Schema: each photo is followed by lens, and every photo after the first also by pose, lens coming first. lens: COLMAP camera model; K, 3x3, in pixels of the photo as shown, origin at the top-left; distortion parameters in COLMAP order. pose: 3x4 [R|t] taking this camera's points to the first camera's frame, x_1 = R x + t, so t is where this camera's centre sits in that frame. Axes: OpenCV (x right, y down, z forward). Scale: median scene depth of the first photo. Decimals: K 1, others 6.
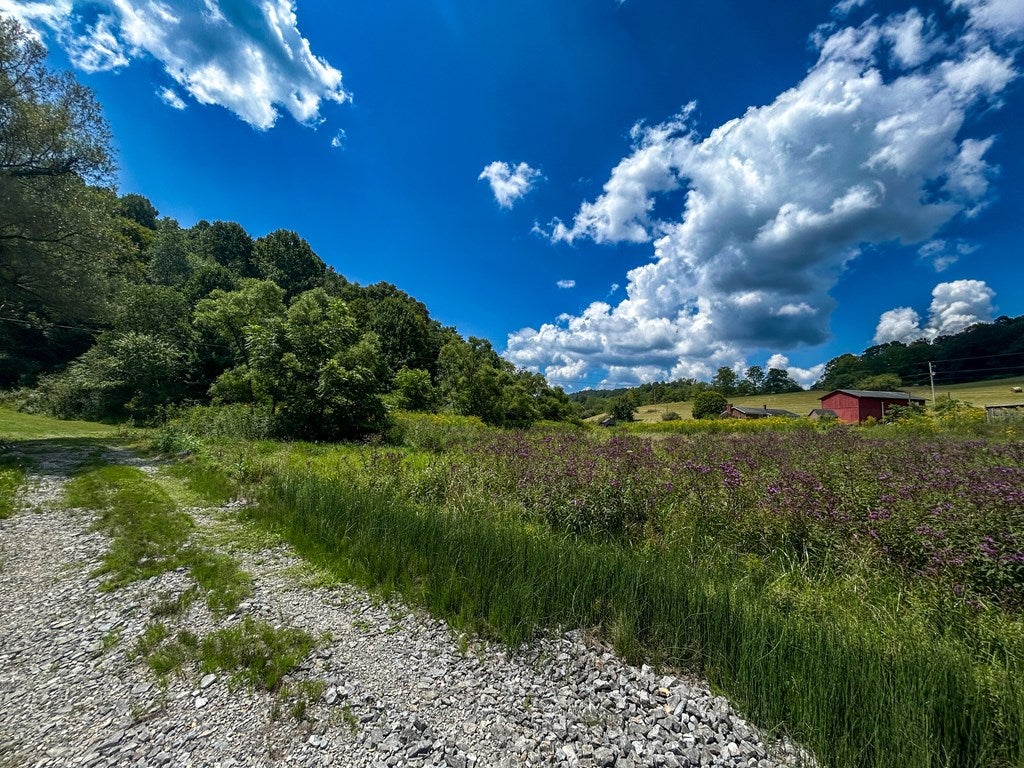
lens RADIAL K [[411.8, 0, 509.7], [0, 411.8, 382.7], [0, 0, 1]] dist [-0.000520, -0.000033]
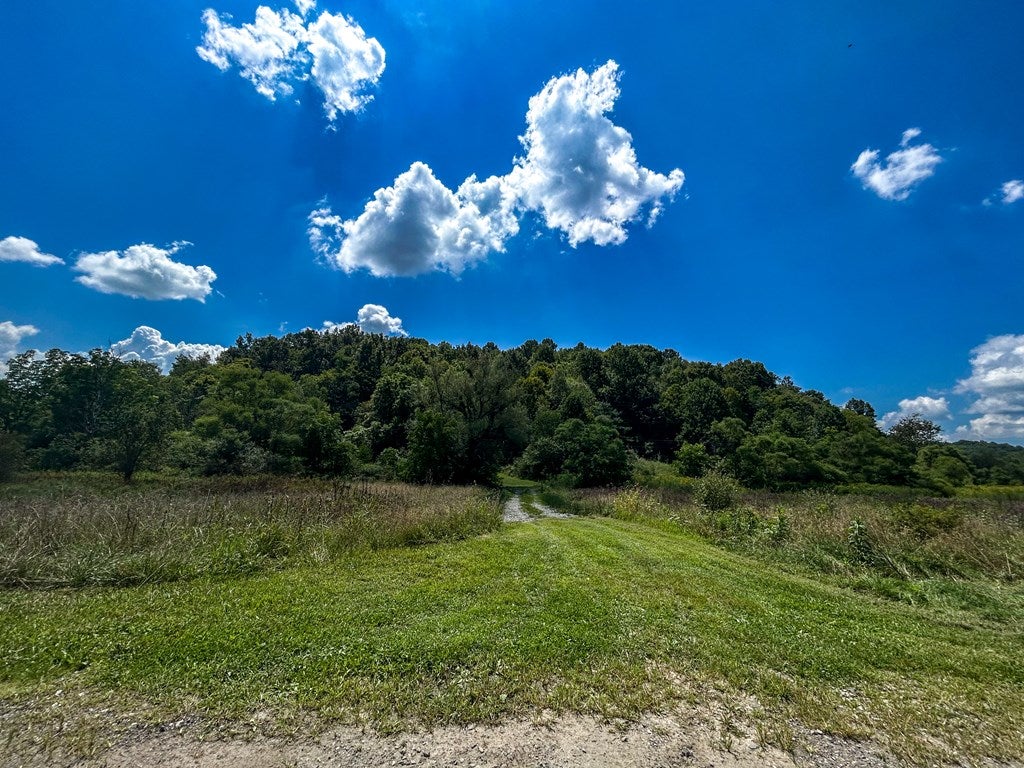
lens RADIAL K [[411.8, 0, 509.7], [0, 411.8, 382.7], [0, 0, 1]] dist [-0.000520, -0.000033]
pose [[0.652749, -0.166674, -0.739012, 0.491862], [0.059111, 0.983729, -0.169656, -0.041339], [0.755265, 0.067059, 0.651980, -0.436961]]
